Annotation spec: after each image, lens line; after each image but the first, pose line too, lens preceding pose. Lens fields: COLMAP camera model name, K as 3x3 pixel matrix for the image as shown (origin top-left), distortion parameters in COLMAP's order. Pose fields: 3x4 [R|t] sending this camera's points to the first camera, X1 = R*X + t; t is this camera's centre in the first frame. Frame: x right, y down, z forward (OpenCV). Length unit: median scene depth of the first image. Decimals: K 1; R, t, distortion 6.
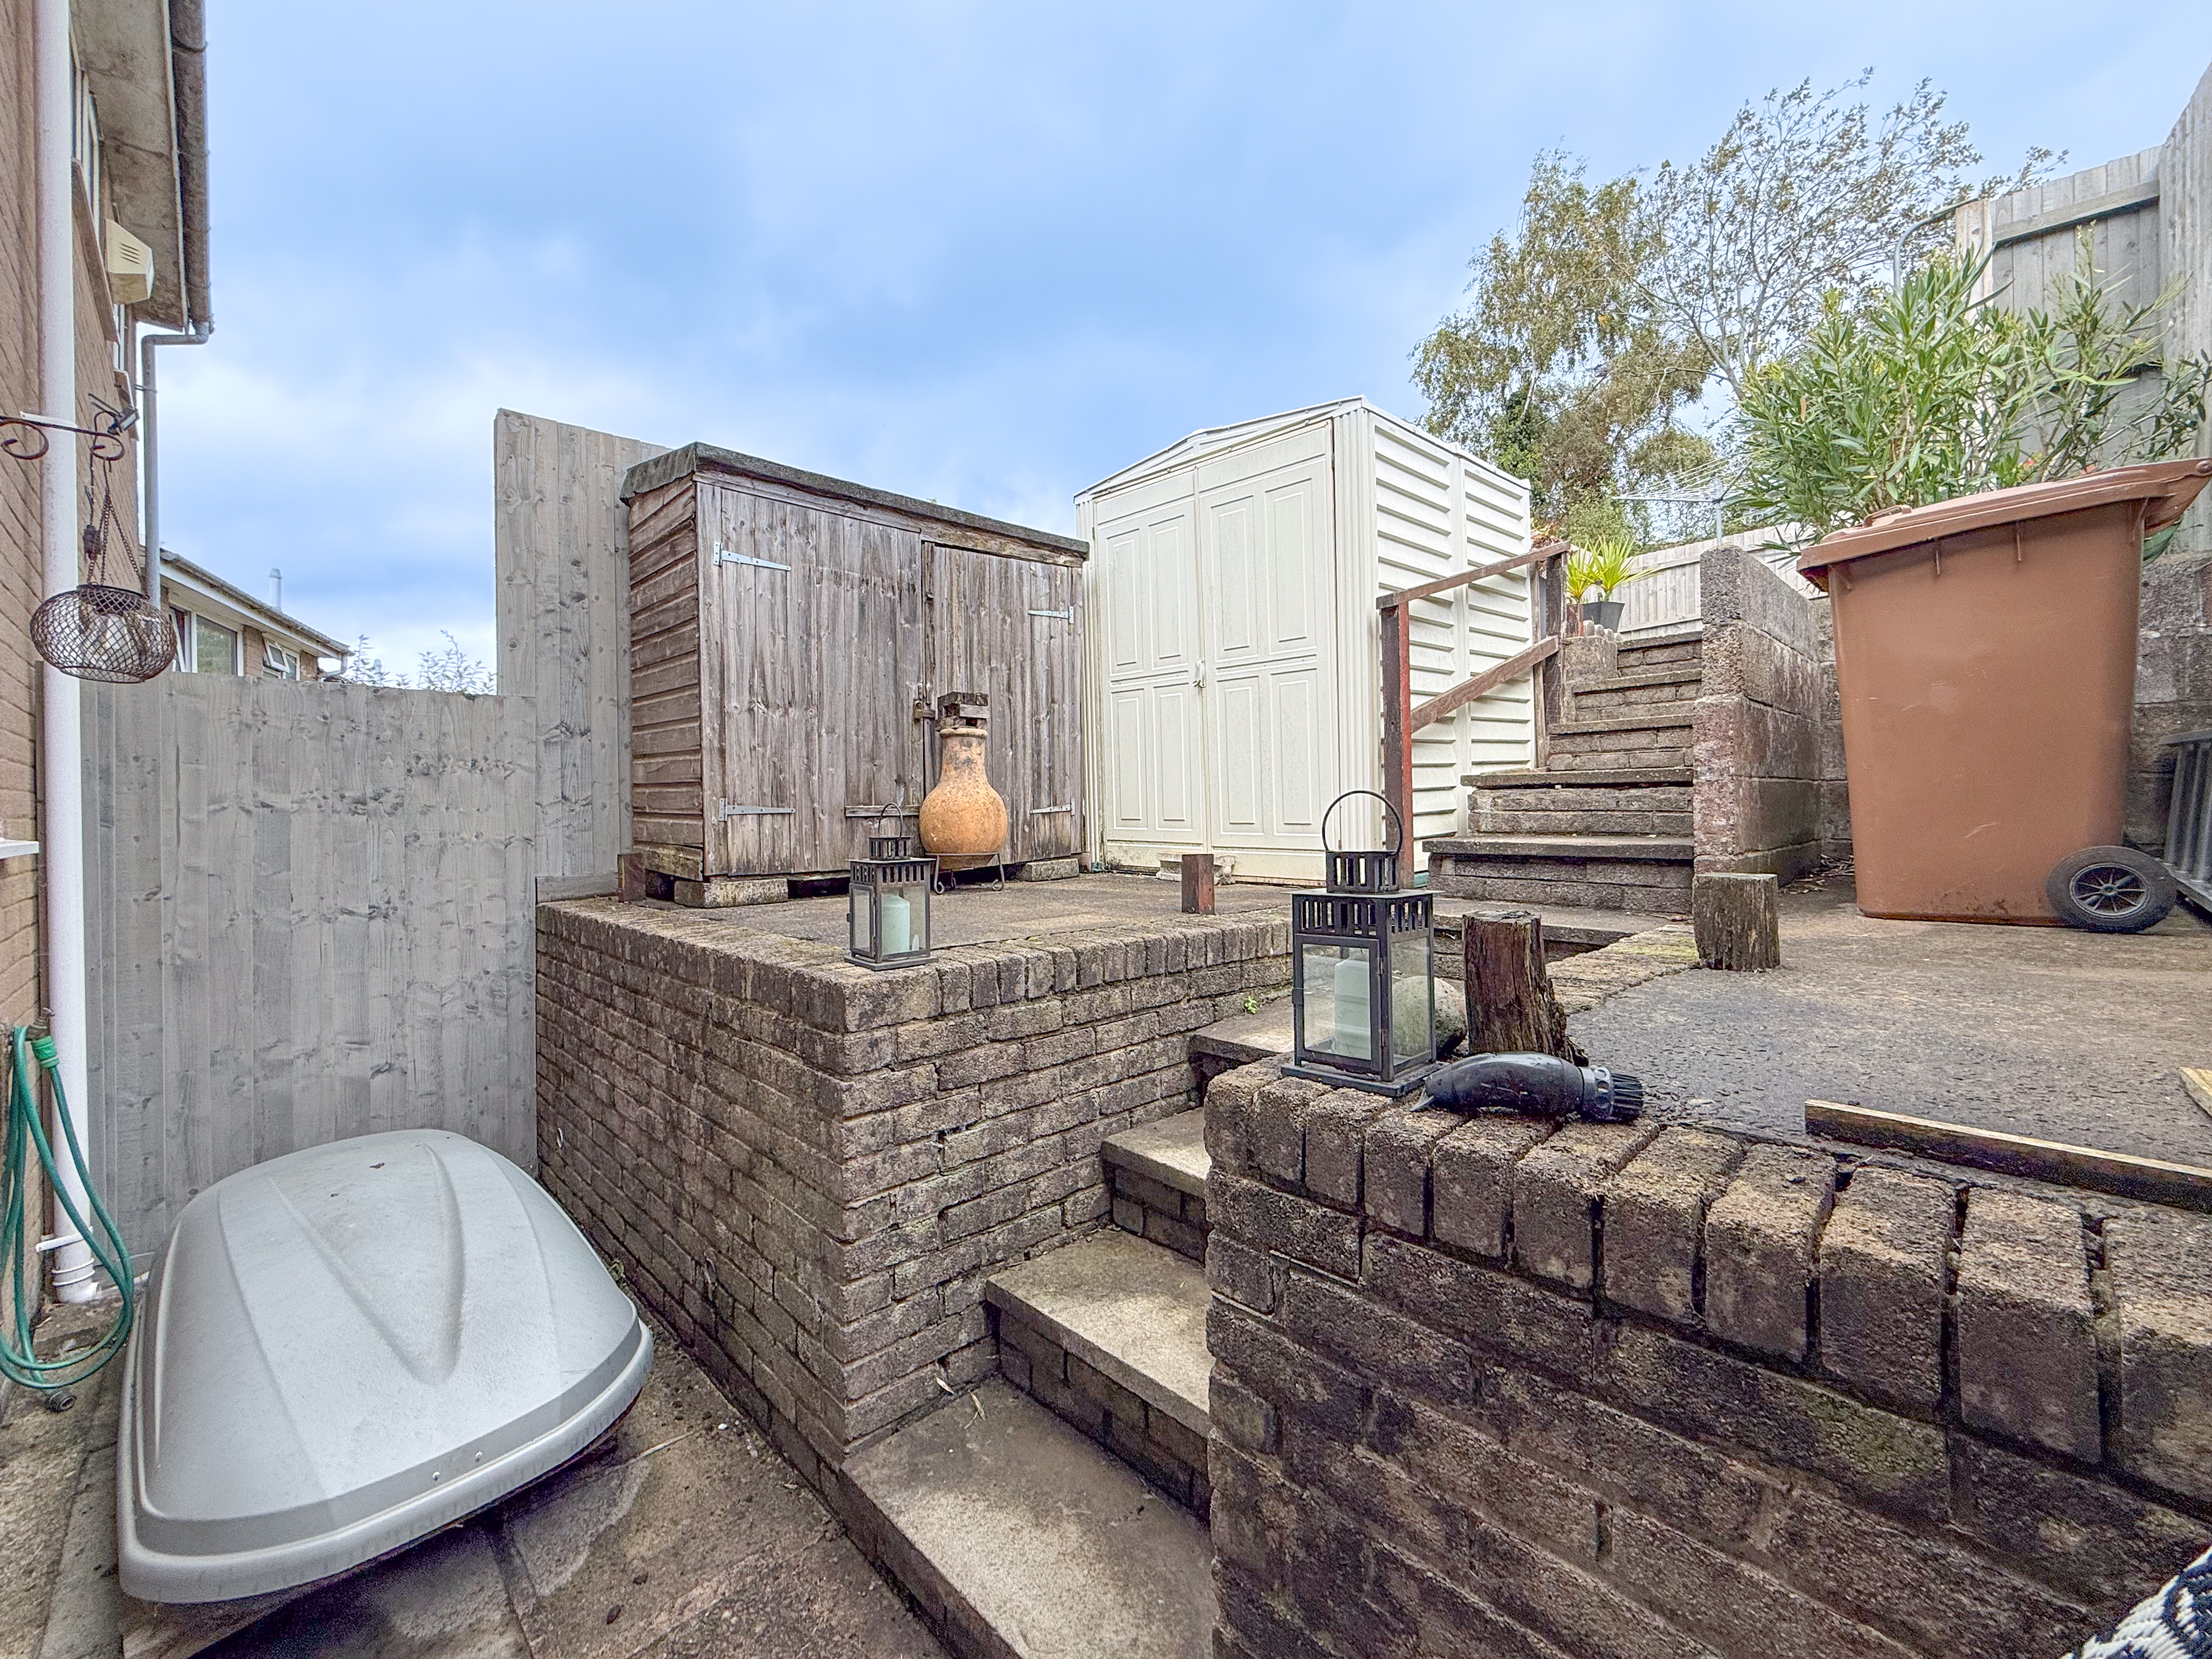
lens RADIAL K [[892.6, 0, 1106.9], [0, 892.6, 811.7], [0, 0, 1]] dist [0.000902, -0.000040]
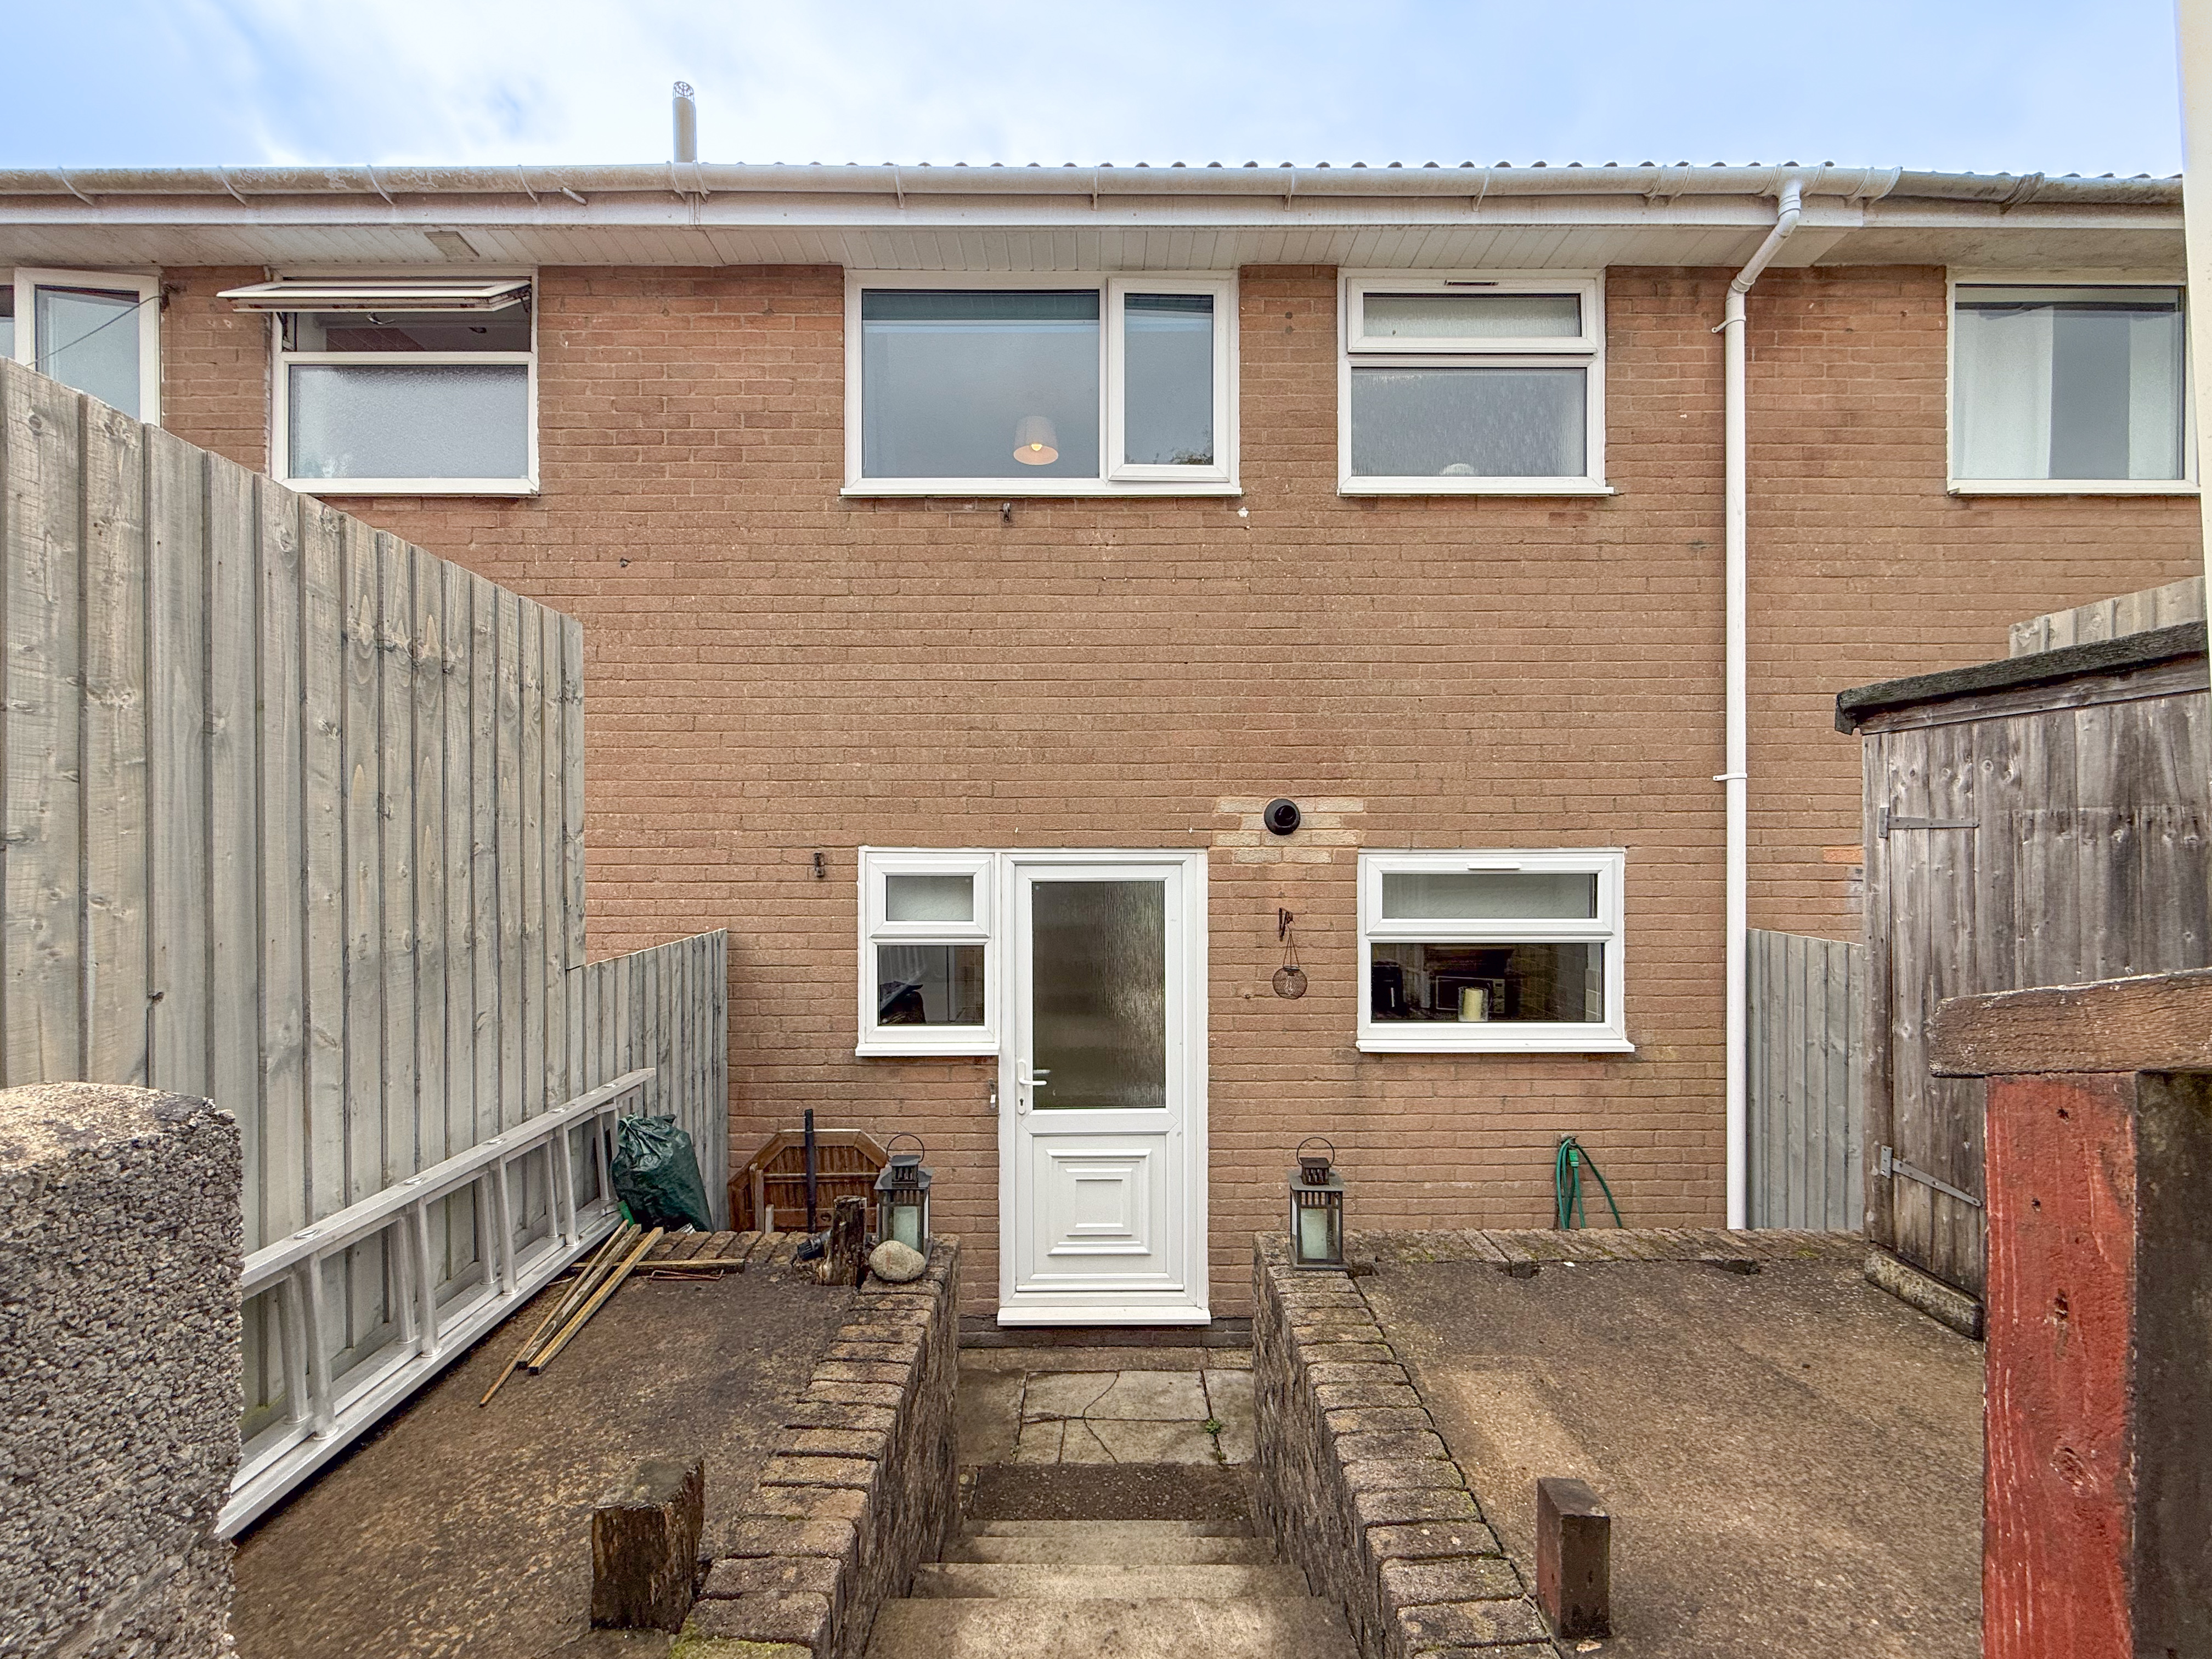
lens RADIAL K [[892.6, 0, 1110.2], [0, 892.6, 845.3], [0, 0, 1]] dist [0.000902, -0.000040]
pose [[-0.703186, 0.021646, -0.710676, 0.313902], [0.015037, 0.999766, 0.015573, -0.162757], [0.710847, 0.000264, -0.703347, 0.595839]]
